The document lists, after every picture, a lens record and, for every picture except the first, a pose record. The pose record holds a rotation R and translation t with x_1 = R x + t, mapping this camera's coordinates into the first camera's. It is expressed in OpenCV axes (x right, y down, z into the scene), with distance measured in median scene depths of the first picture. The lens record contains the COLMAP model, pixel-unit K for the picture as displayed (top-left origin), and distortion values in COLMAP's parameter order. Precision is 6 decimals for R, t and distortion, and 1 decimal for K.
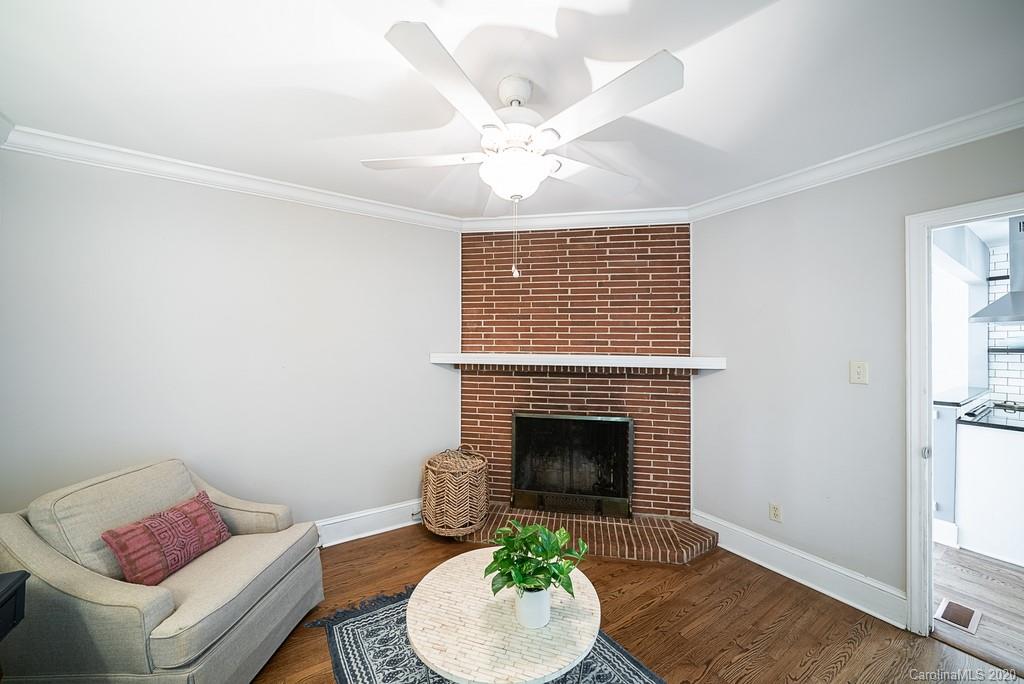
lens RADIAL K [[370.4, 0, 511.3], [0, 370.4, 343.3], [0, 0, 1]] dist [-0.000799, -0.000084]
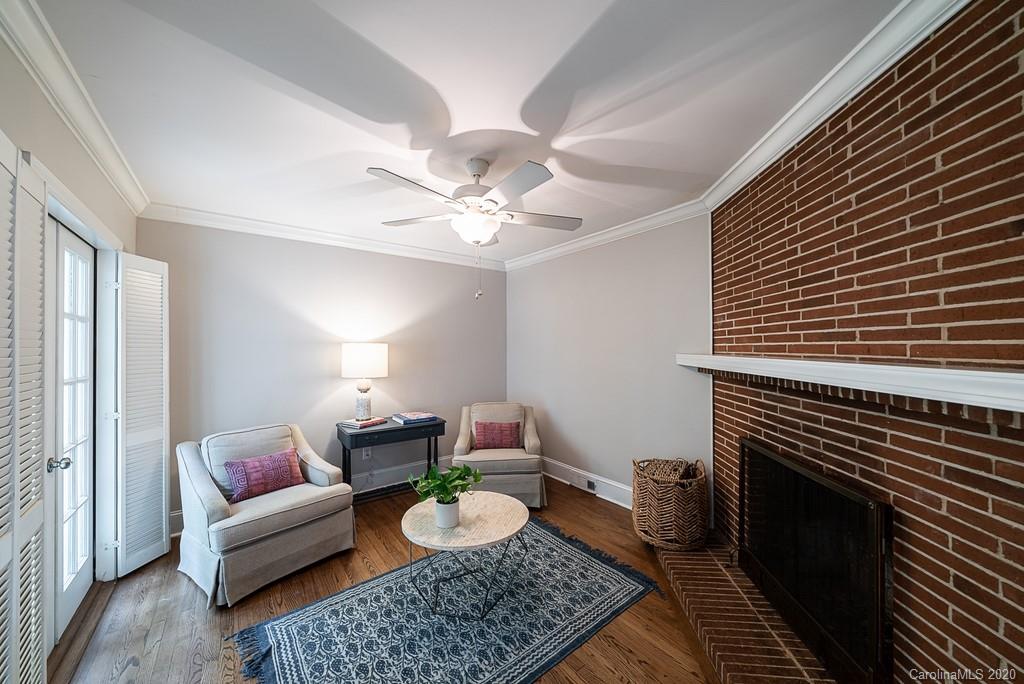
lens RADIAL K [[370.4, 0, 511.3], [0, 370.4, 343.3], [0, 0, 1]] dist [-0.000799, -0.000084]
pose [[0.070261, -0.021299, -0.997301, 0.712048], [0.013997, 0.999695, -0.020364, 0.012721], [0.997430, -0.012528, 0.070538, 0.511184]]
